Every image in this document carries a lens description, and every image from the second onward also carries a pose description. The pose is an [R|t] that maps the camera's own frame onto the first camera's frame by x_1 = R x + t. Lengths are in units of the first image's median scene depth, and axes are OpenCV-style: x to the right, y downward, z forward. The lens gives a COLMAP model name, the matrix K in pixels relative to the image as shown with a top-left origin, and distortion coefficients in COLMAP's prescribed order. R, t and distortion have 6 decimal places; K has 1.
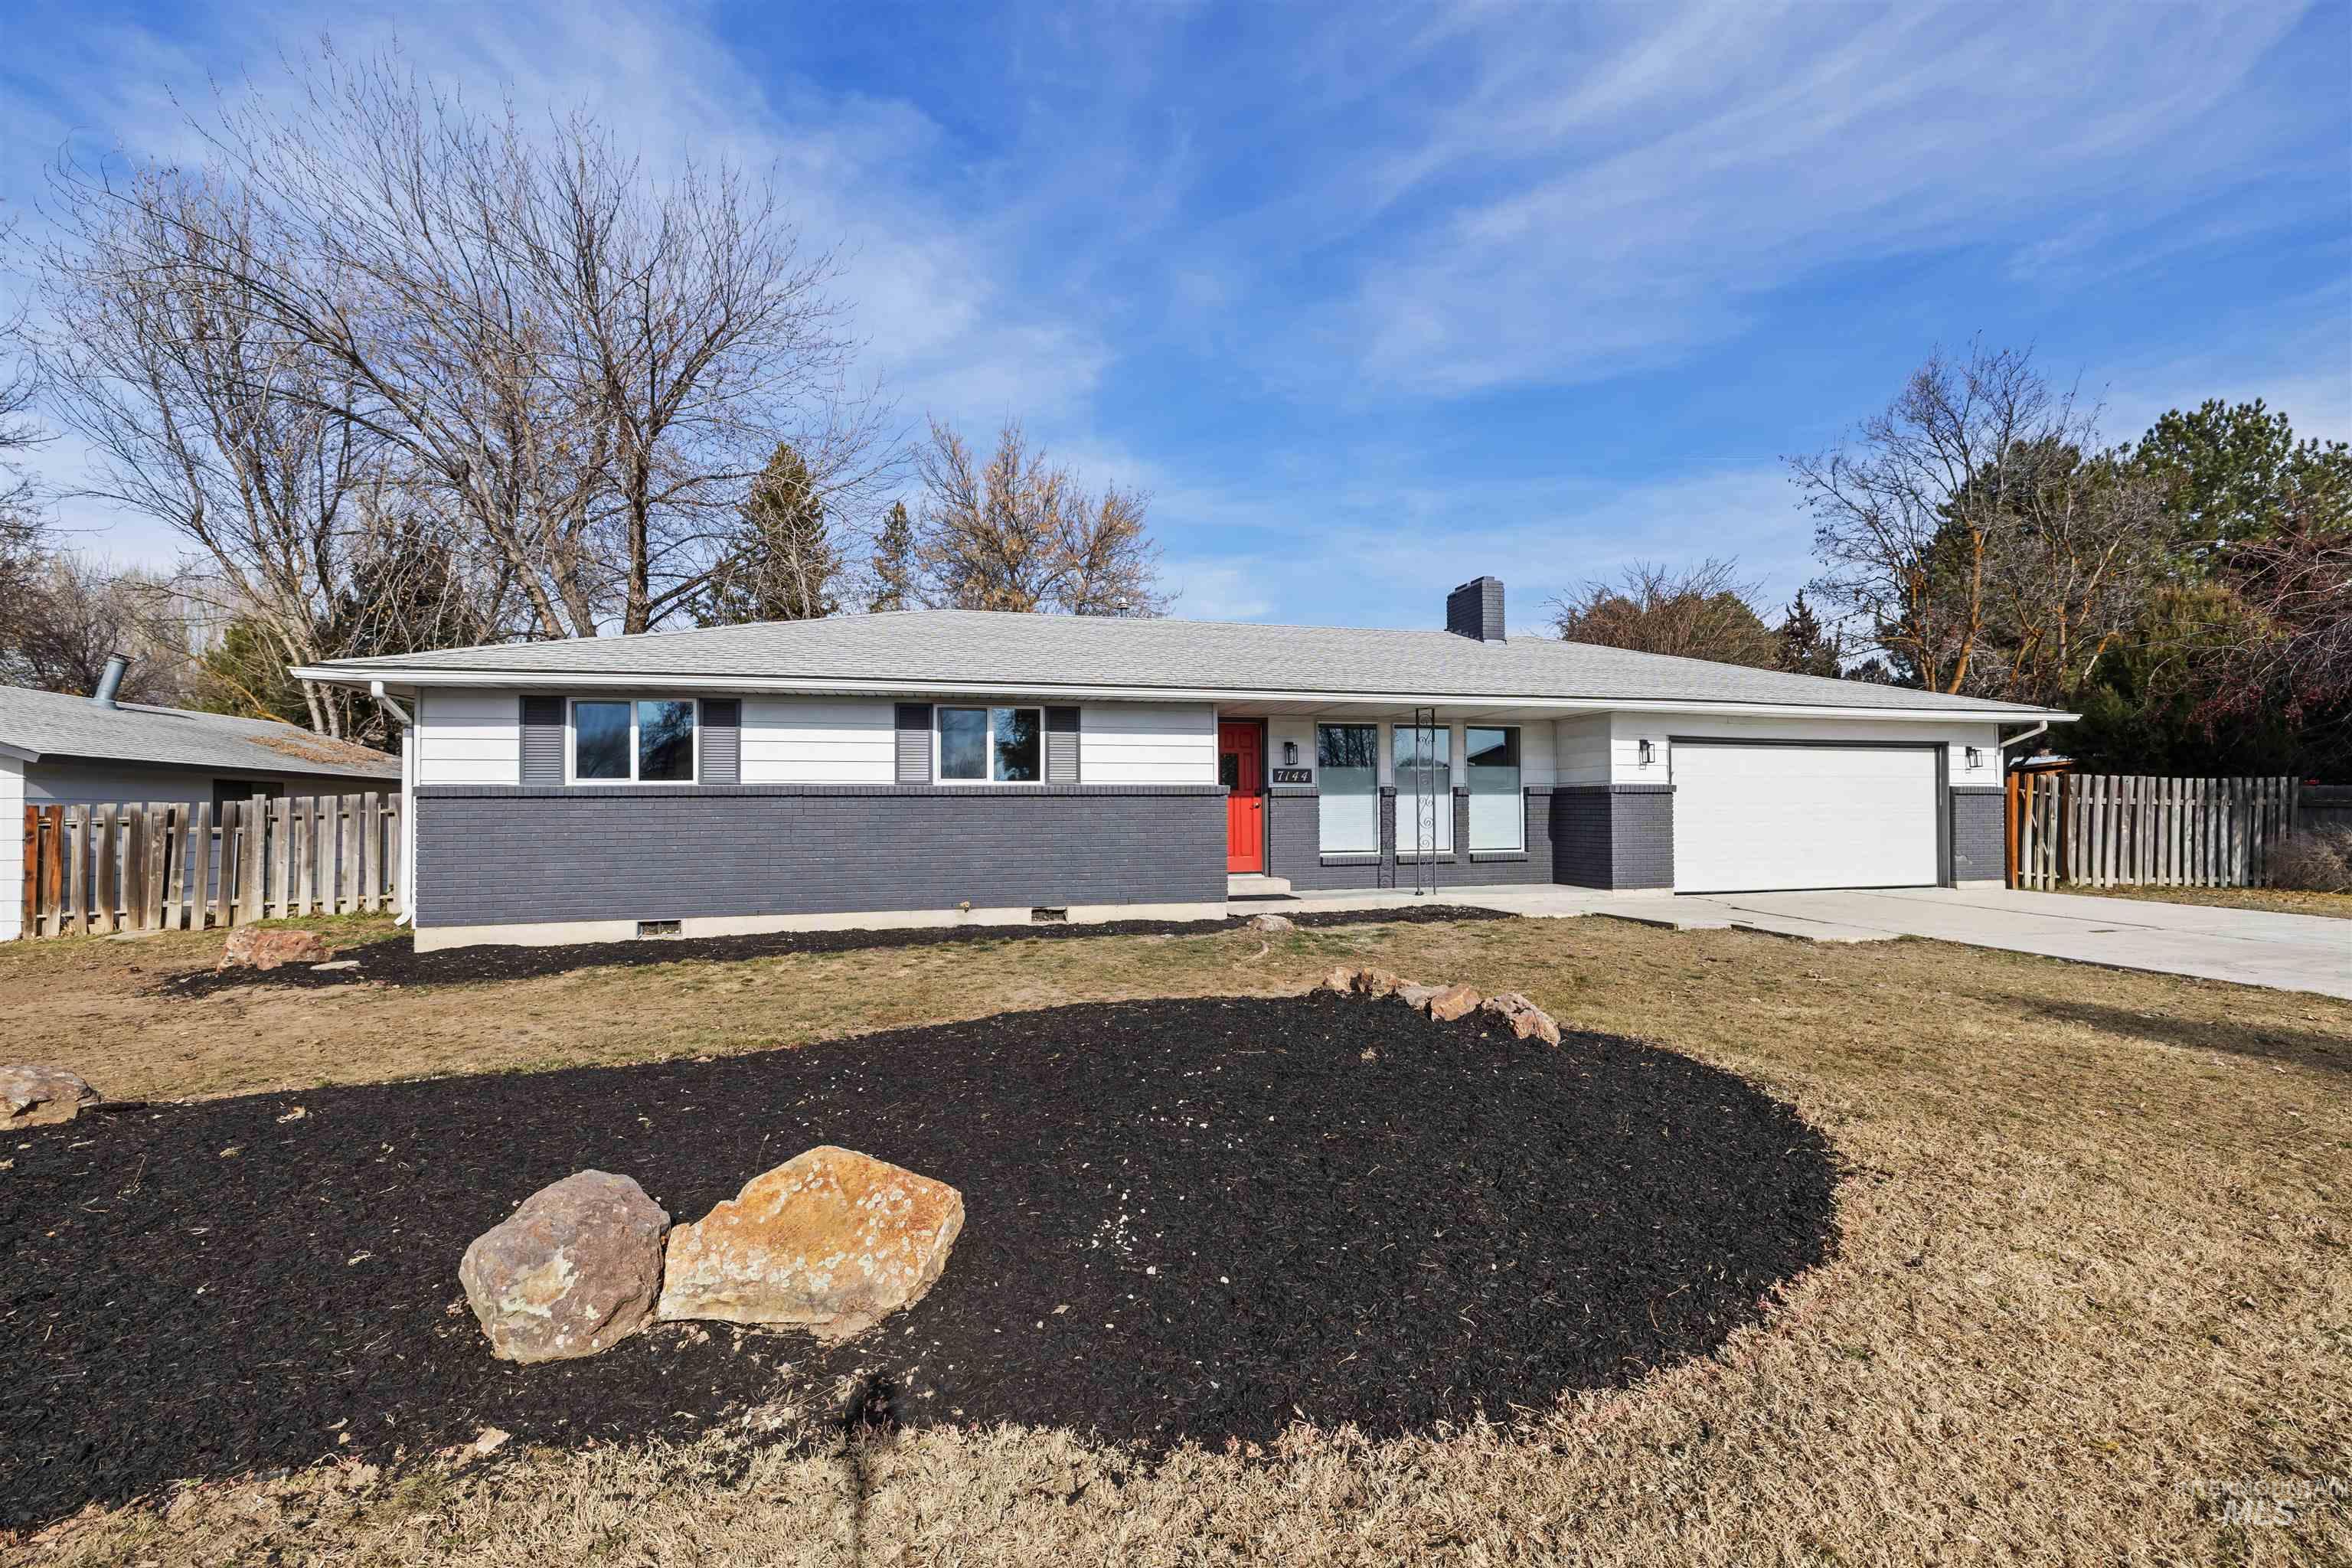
lens RADIAL K [[990.3, 0, 1196.2], [0, 990.3, 789.4], [0, 0, 1]] dist [-0.004564, 0.001196]
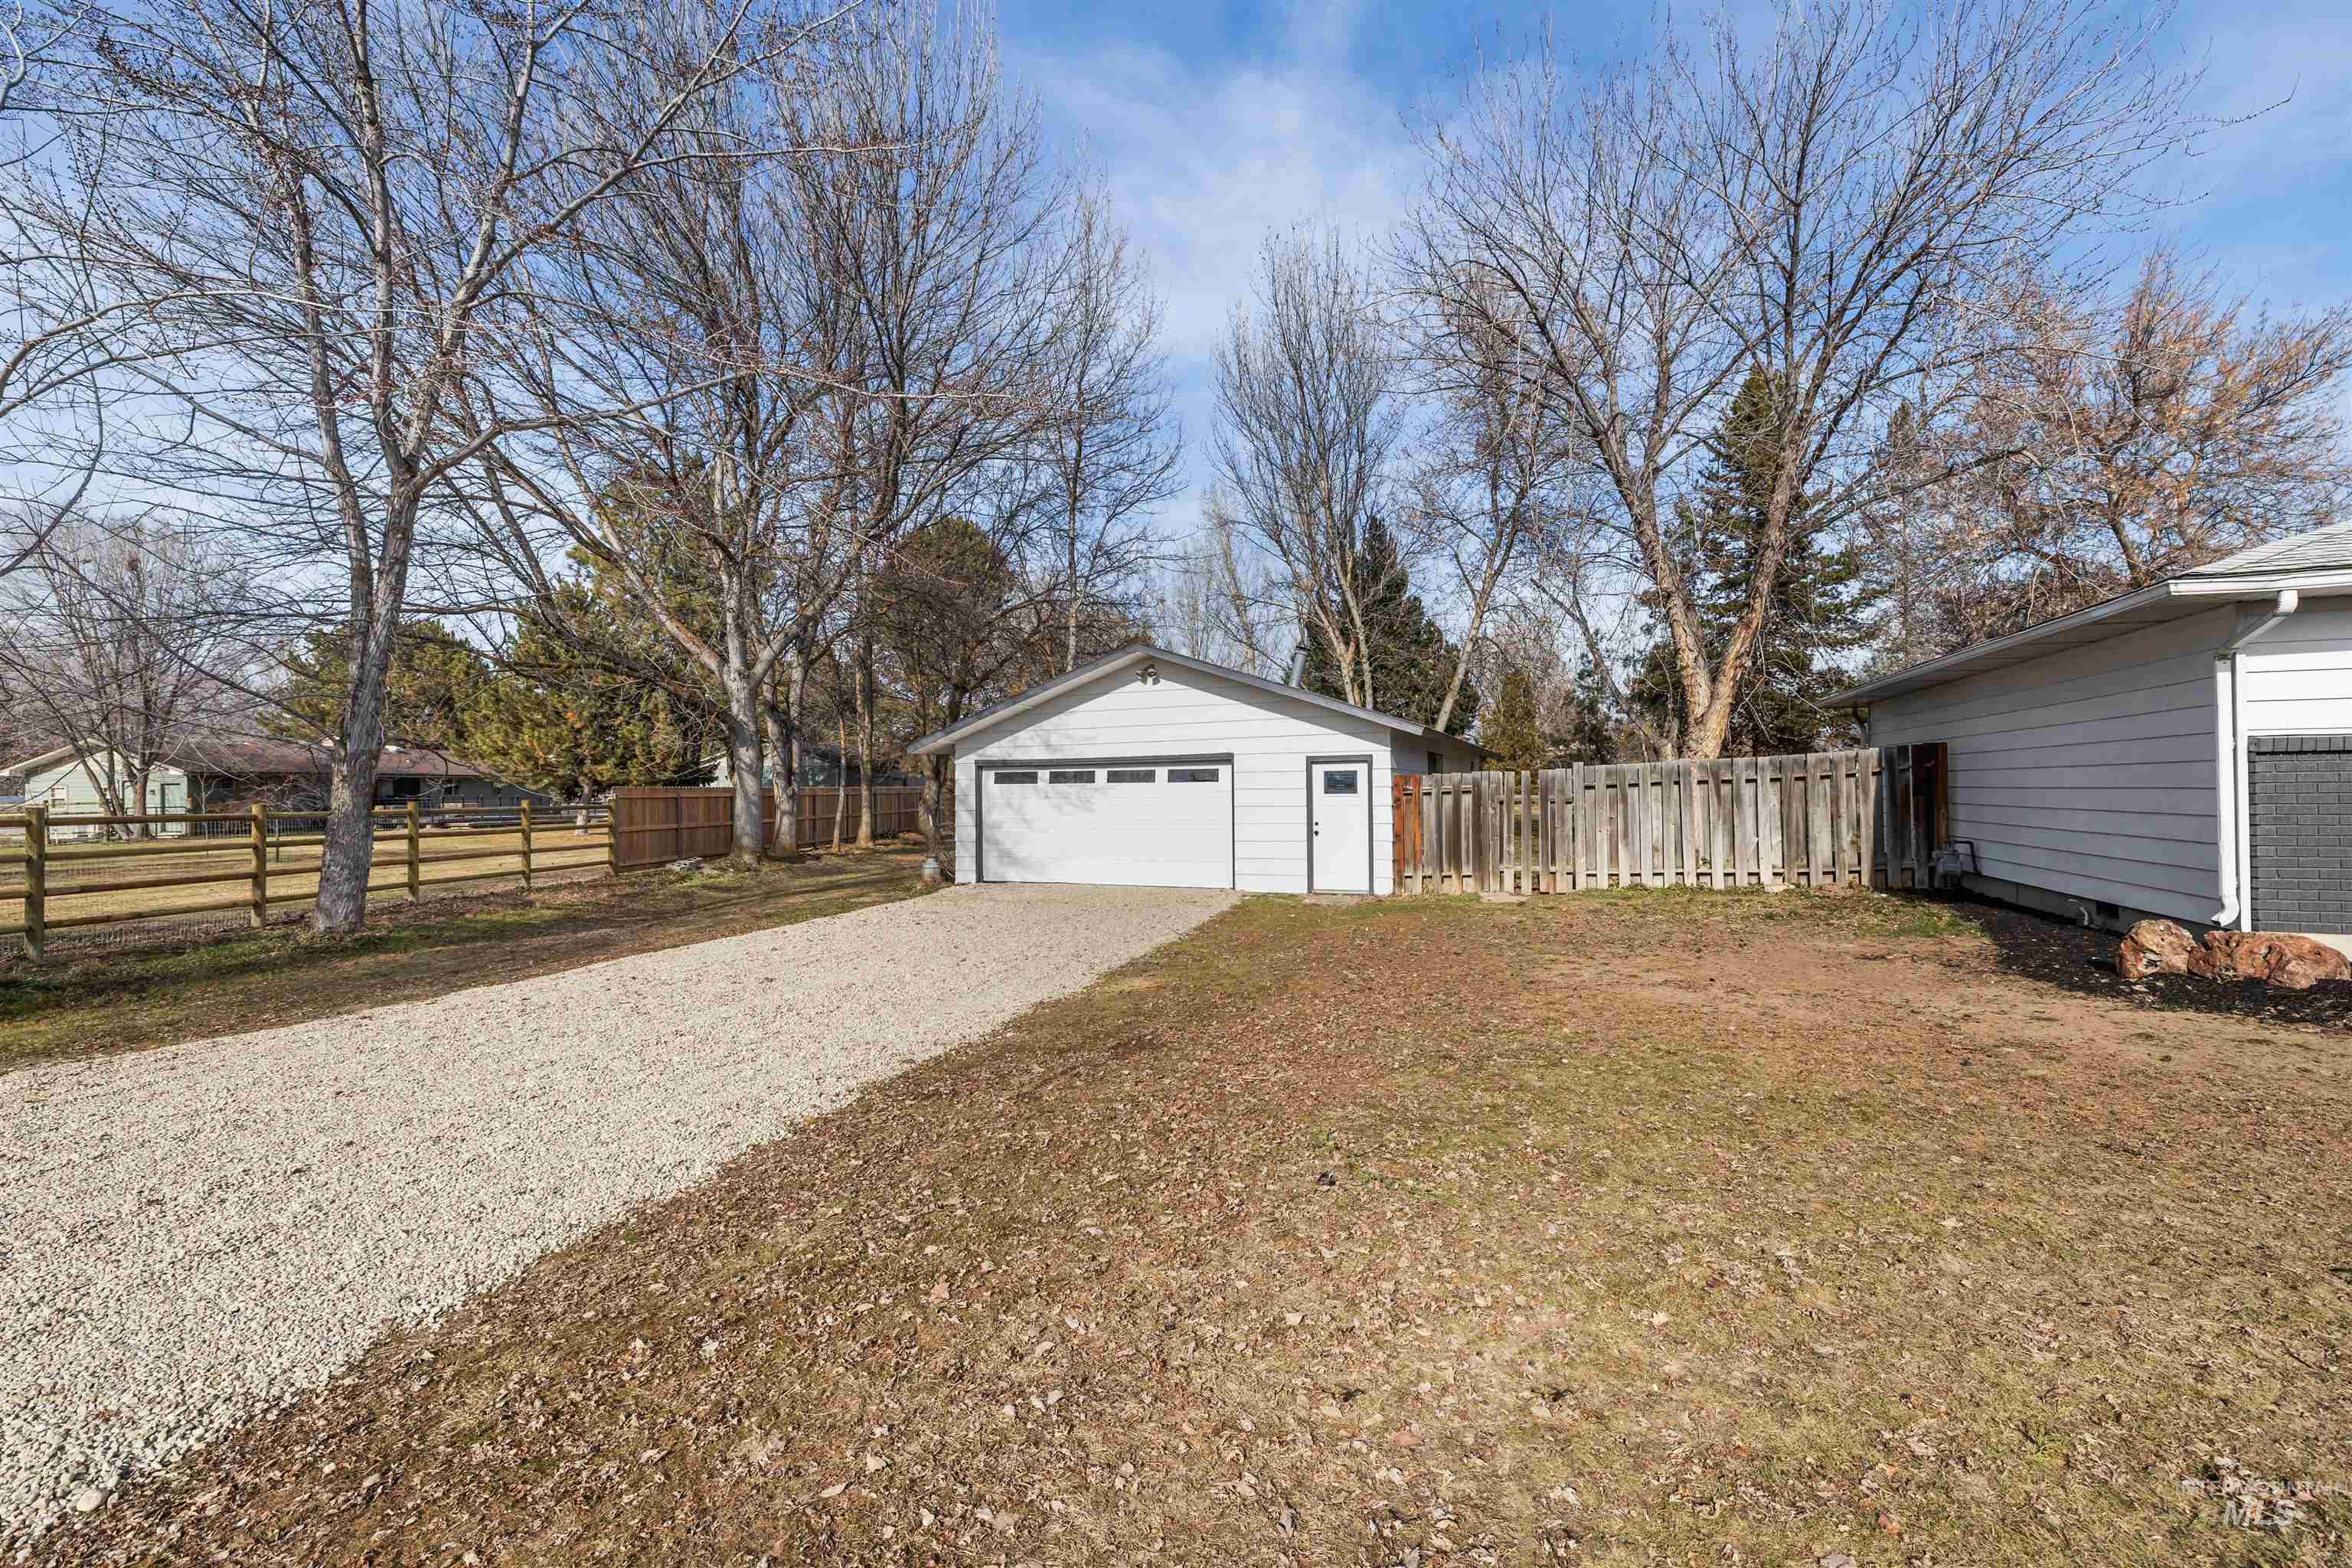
lens RADIAL K [[990.3, 0, 1199.3], [0, 990.3, 799.6], [0, 0, 1]] dist [-0.004564, 0.001196]
pose [[0.812938, 0.004876, -0.582330, -0.719888], [0.017187, 0.999328, 0.032361, 0.003721], [0.582097, -0.036315, 0.812308, -0.043337]]
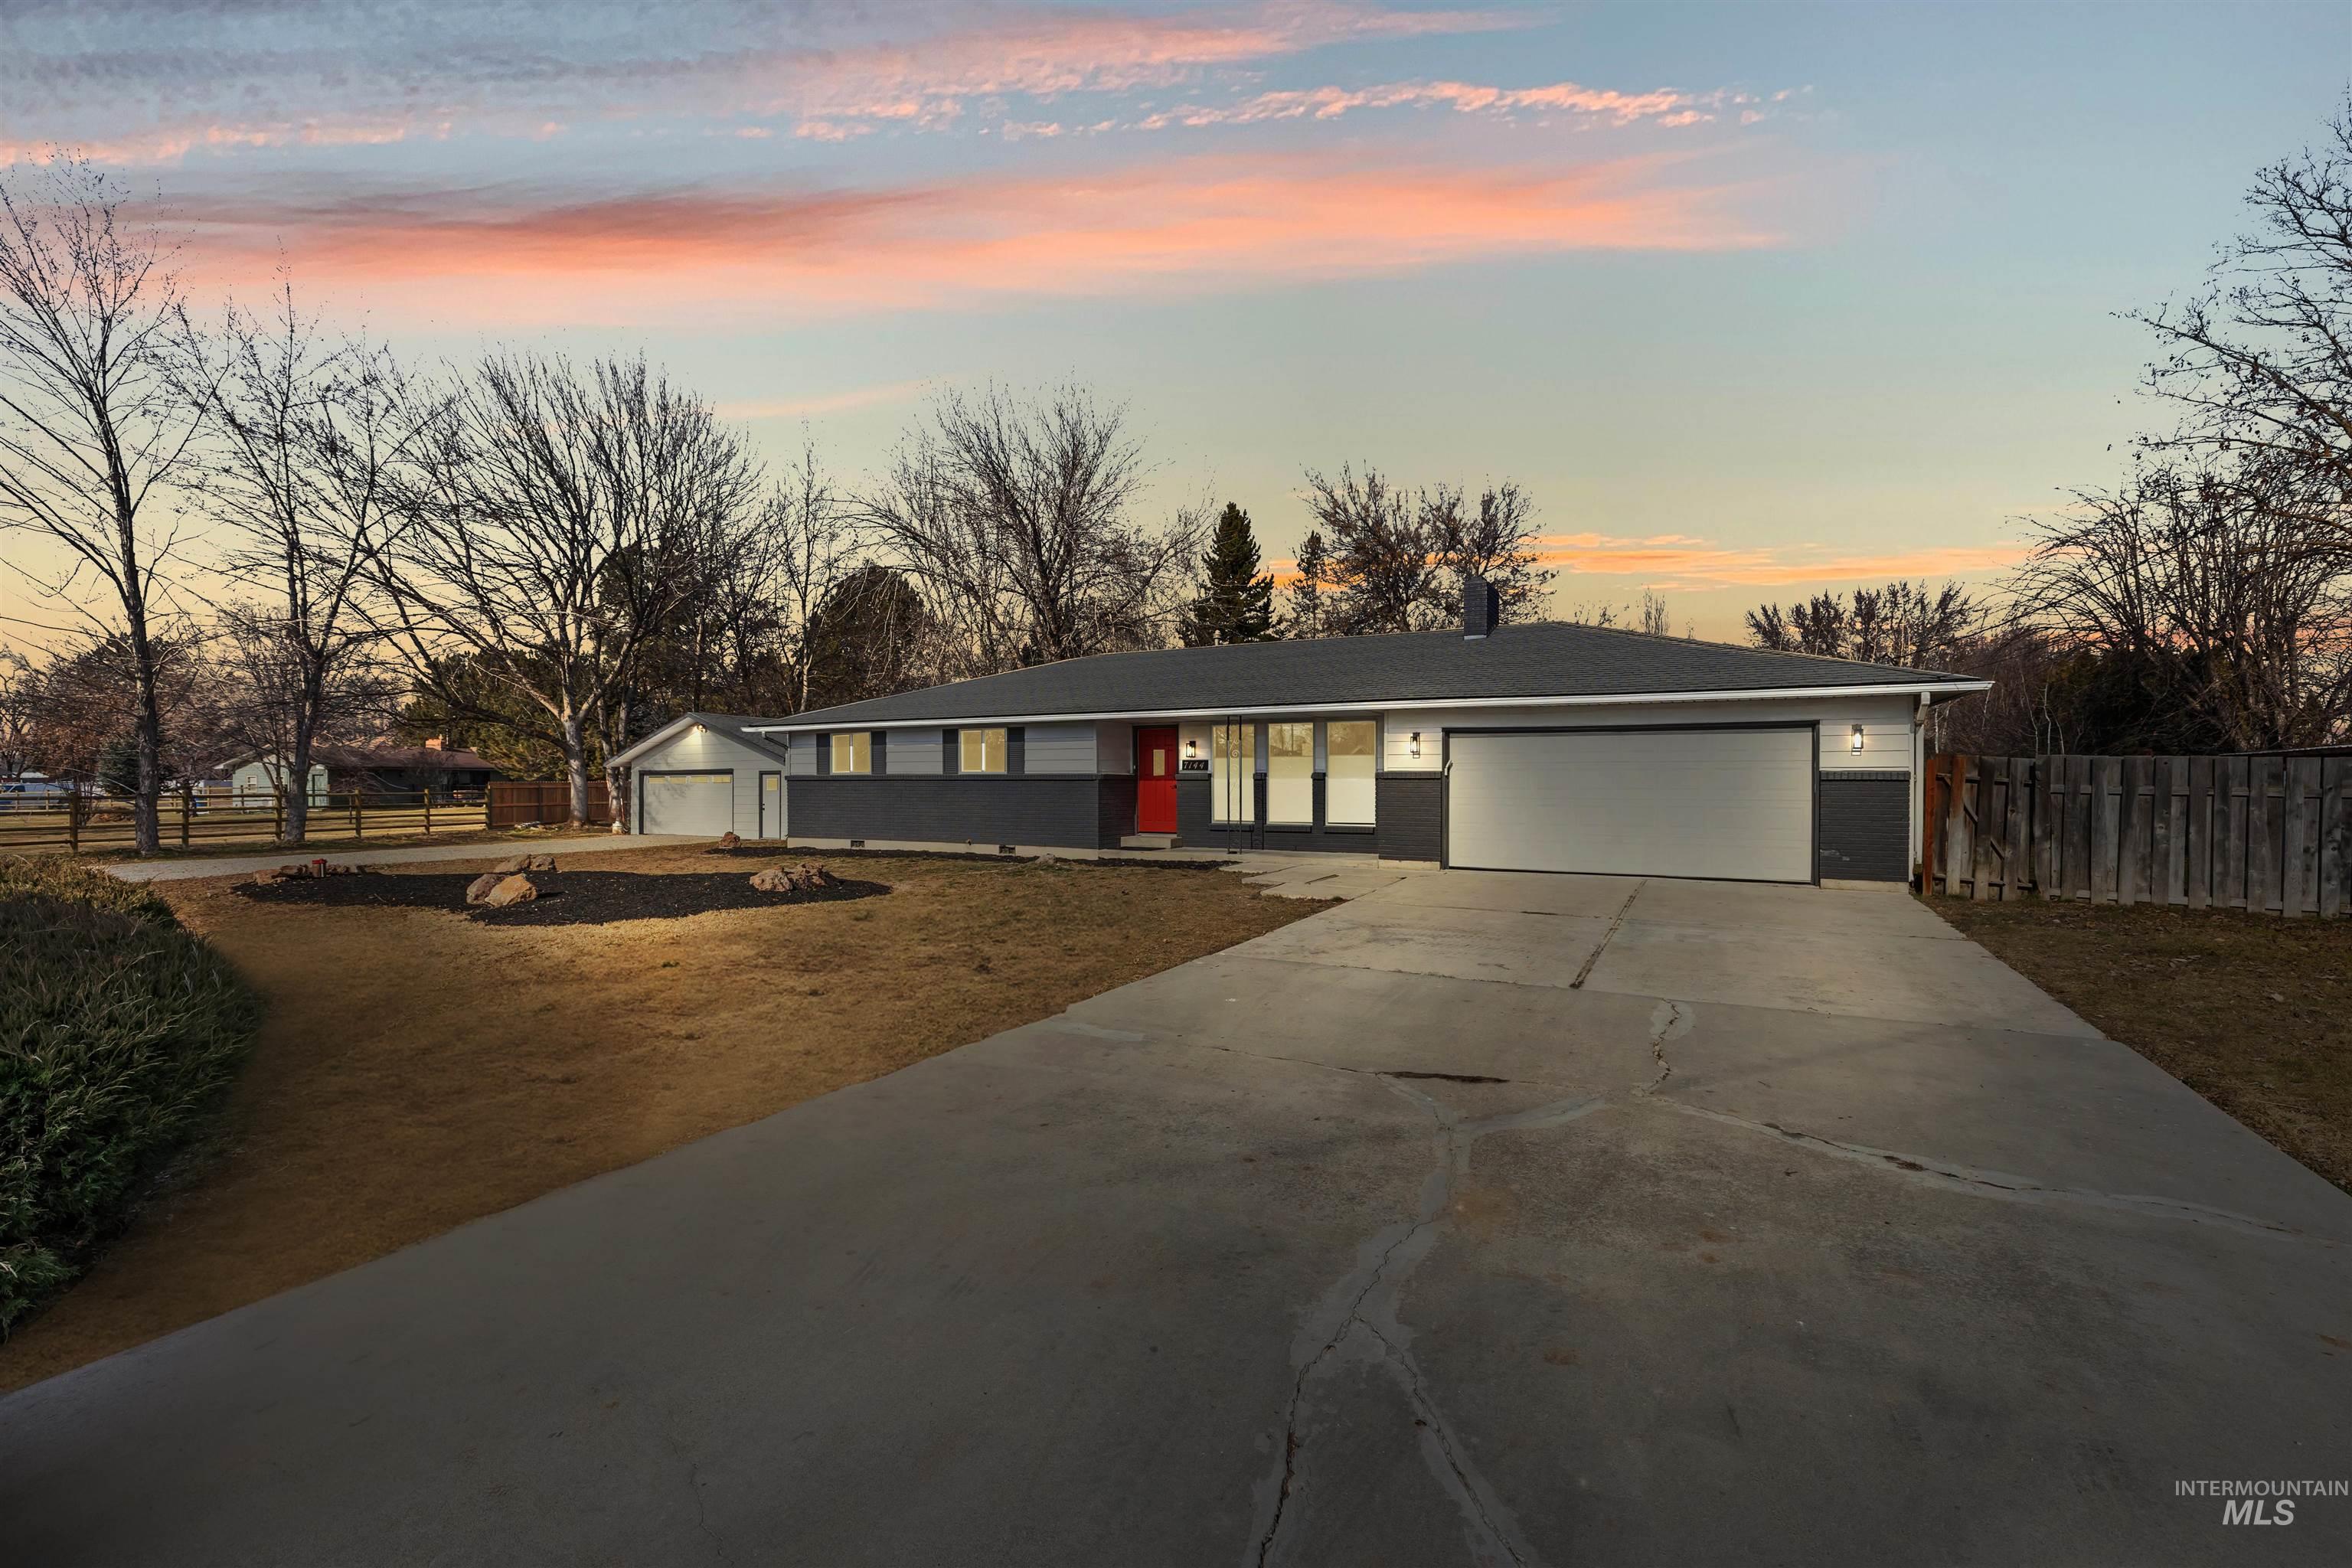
lens RADIAL K [[1004.3, 0, 1211.9], [0, 1004.3, 790.7], [0, 0, 1]] dist [-0.004692, 0.001133]
pose [[0.736939, 0.012481, -0.675844, 1.086409], [0.011037, 0.999474, 0.030492, -0.021537], [0.675869, -0.029930, 0.736414, -0.035769]]
